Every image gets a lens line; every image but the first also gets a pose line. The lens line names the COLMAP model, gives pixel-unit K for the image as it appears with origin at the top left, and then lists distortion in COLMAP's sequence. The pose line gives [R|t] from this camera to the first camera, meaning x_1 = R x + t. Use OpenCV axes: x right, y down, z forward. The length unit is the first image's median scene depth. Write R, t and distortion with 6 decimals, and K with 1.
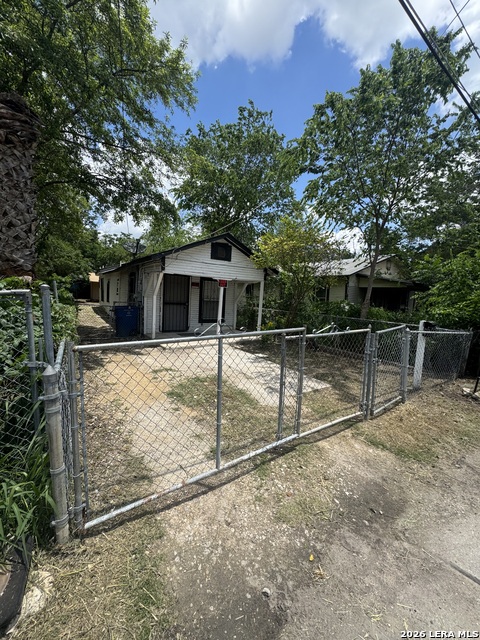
lens RADIAL K [[258.3, 0, 240.0], [0, 258.3, 320.0], [0, 0, 1]] dist [0.000758, 0.000032]
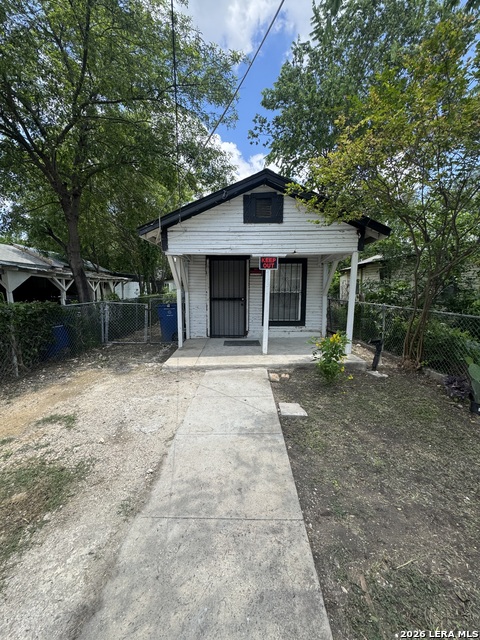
lens RADIAL K [[258.3, 0, 240.0], [0, 258.3, 320.0], [0, 0, 1]] dist [0.000758, 0.000032]
pose [[0.816488, 0.030337, -0.576565, 0.223238], [-0.013864, 0.999361, 0.032950, -0.033037], [0.577196, -0.018910, 0.816387, 0.488305]]
